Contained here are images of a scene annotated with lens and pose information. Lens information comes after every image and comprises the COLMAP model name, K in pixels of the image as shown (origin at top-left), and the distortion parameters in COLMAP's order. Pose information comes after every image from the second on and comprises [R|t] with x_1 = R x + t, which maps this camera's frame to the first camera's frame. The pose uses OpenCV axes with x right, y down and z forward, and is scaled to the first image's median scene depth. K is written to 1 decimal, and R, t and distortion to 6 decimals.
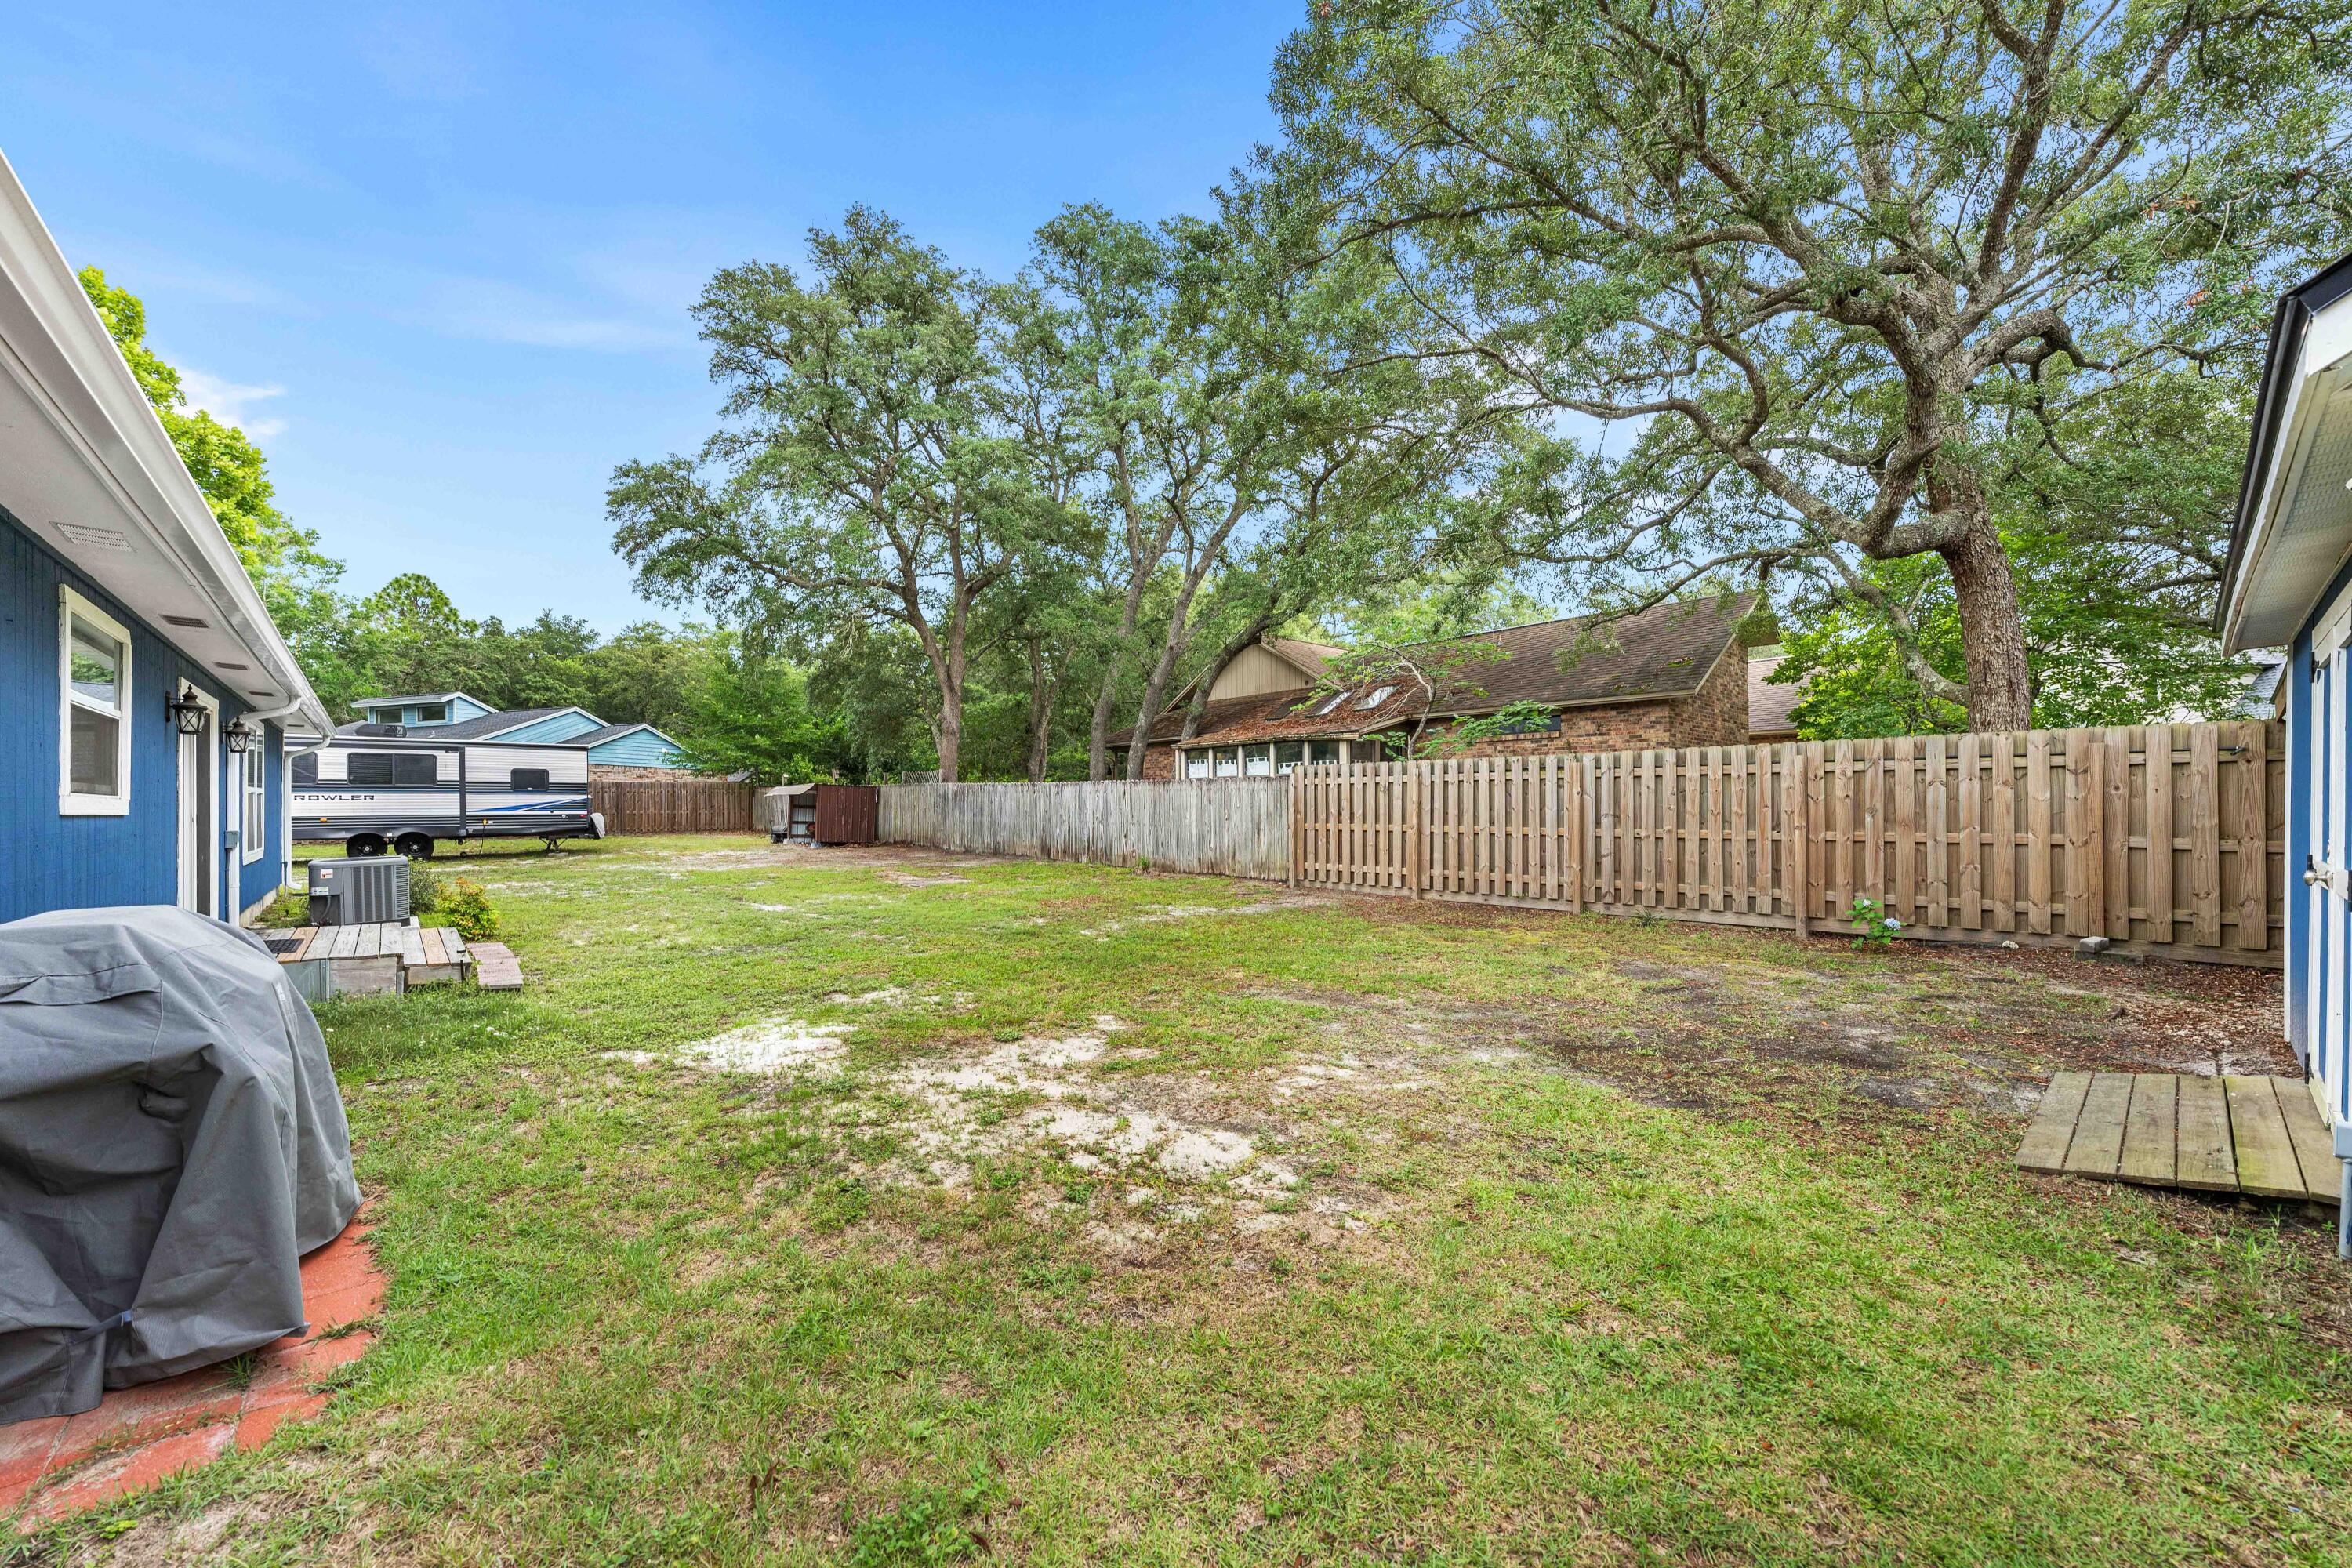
lens RADIAL K [[899.3, 0, 1172.2], [0, 899.3, 795.2], [0, 0, 1]] dist [-0.000489, -0.000009]
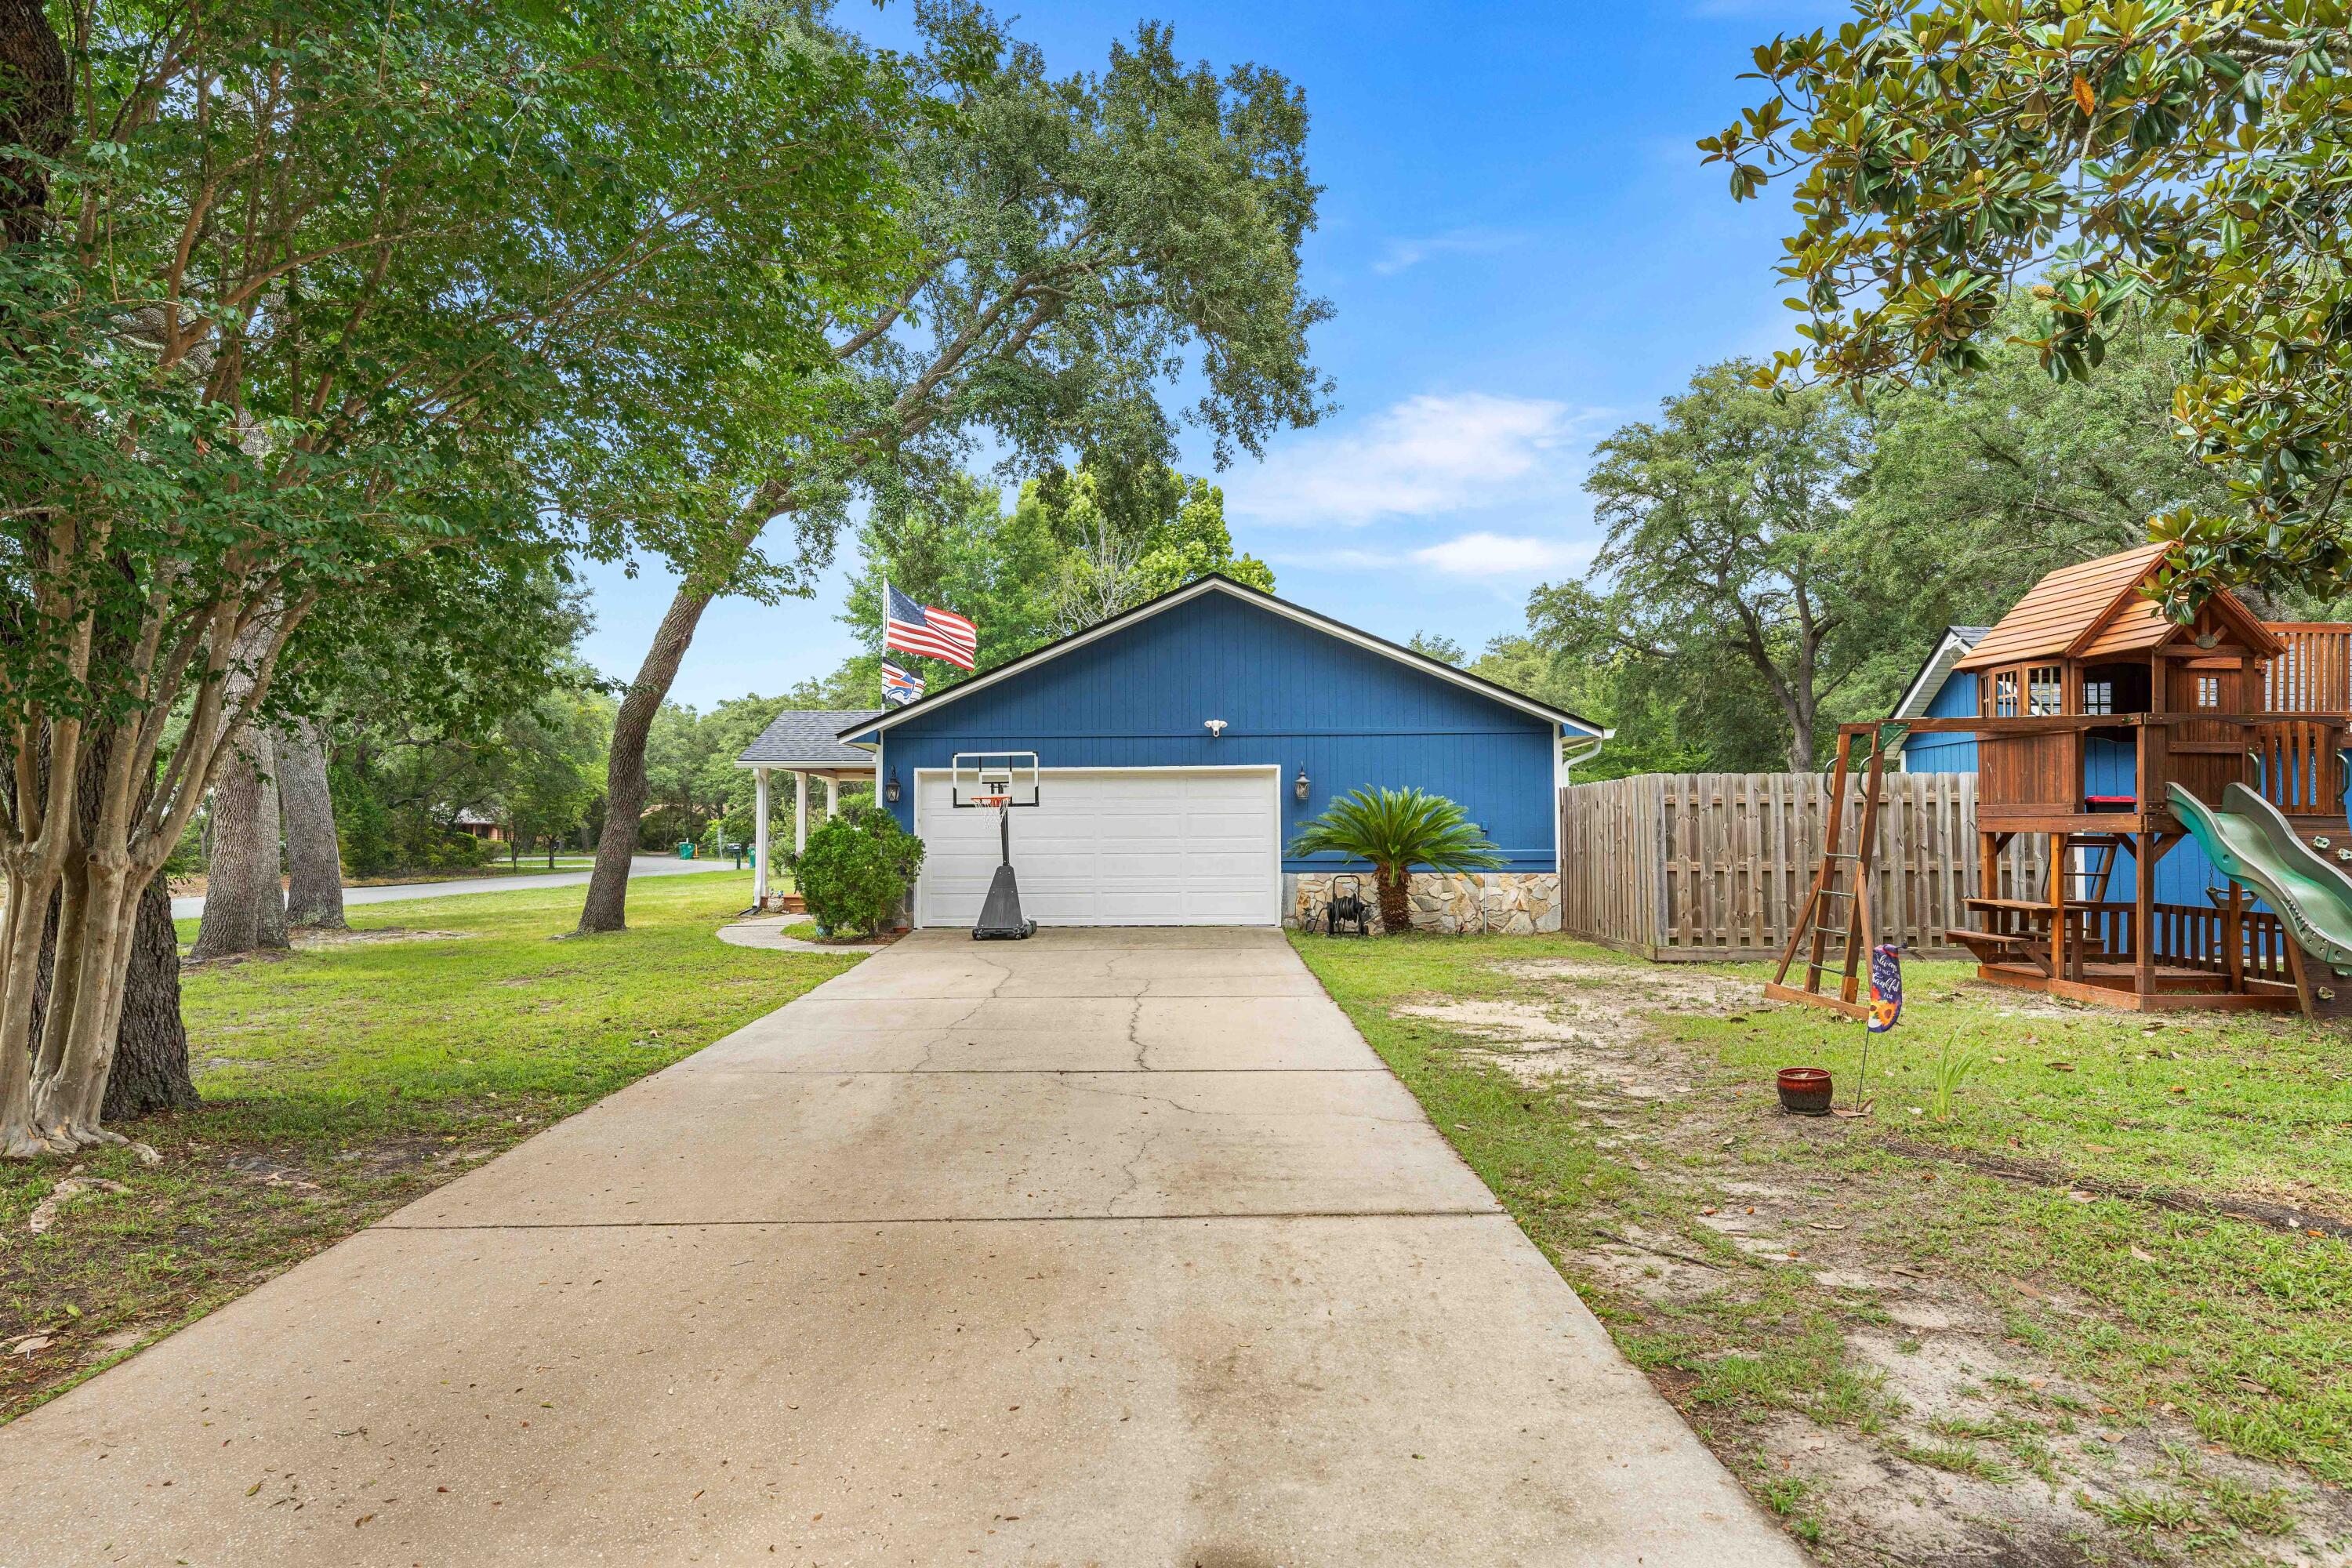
lens RADIAL K [[1412.5, 0, 1169.6], [0, 1412.5, 767.8], [0, 0, 1]] dist [0.017334, -0.000147]
pose [[0.742135, -0.030384, -0.669562, 0.436810], [0.013938, 0.999456, -0.029905, -0.028863], [0.670106, 0.012862, 0.742154, -1.025829]]
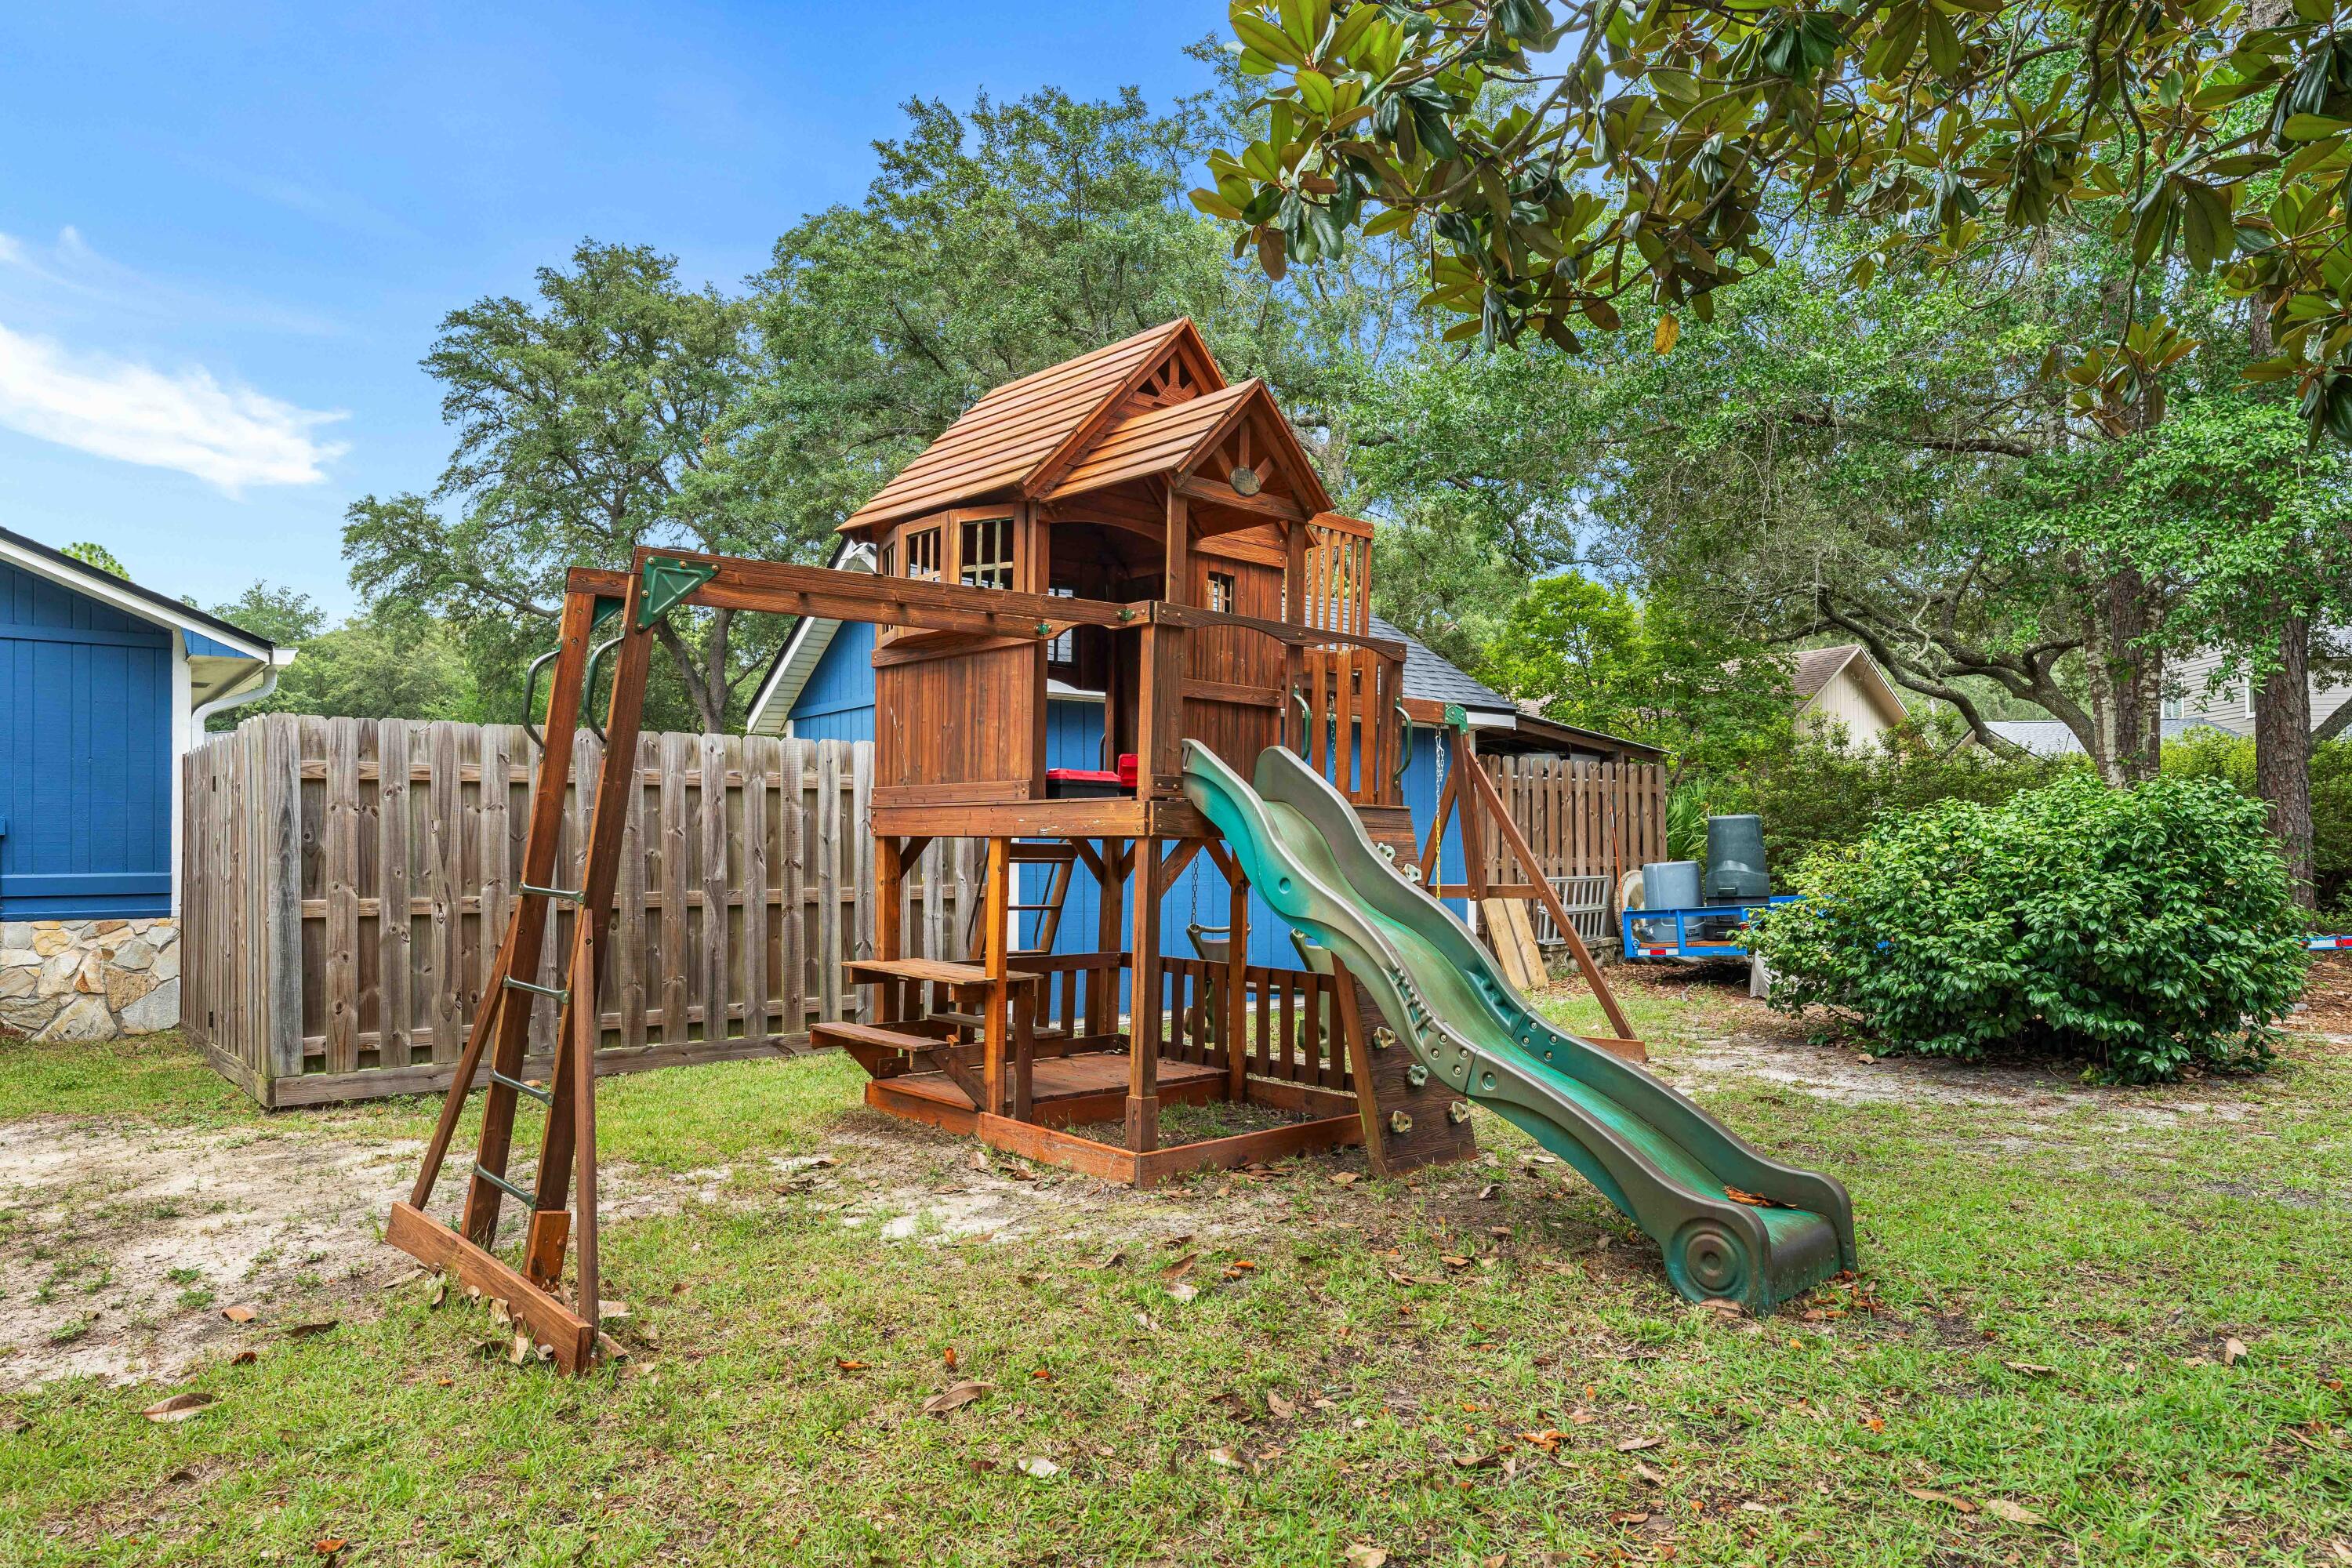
lens RADIAL K [[1441.5, 0, 1169.2], [0, 1441.5, 830.4], [0, 0, 1]] dist [-0.002632, -0.000749]
pose [[0.999455, -0.000261, -0.033011, 0.346734], [0.000595, 0.999949, 0.010109, -0.016979], [0.033006, -0.010123, 0.999404, -0.580762]]
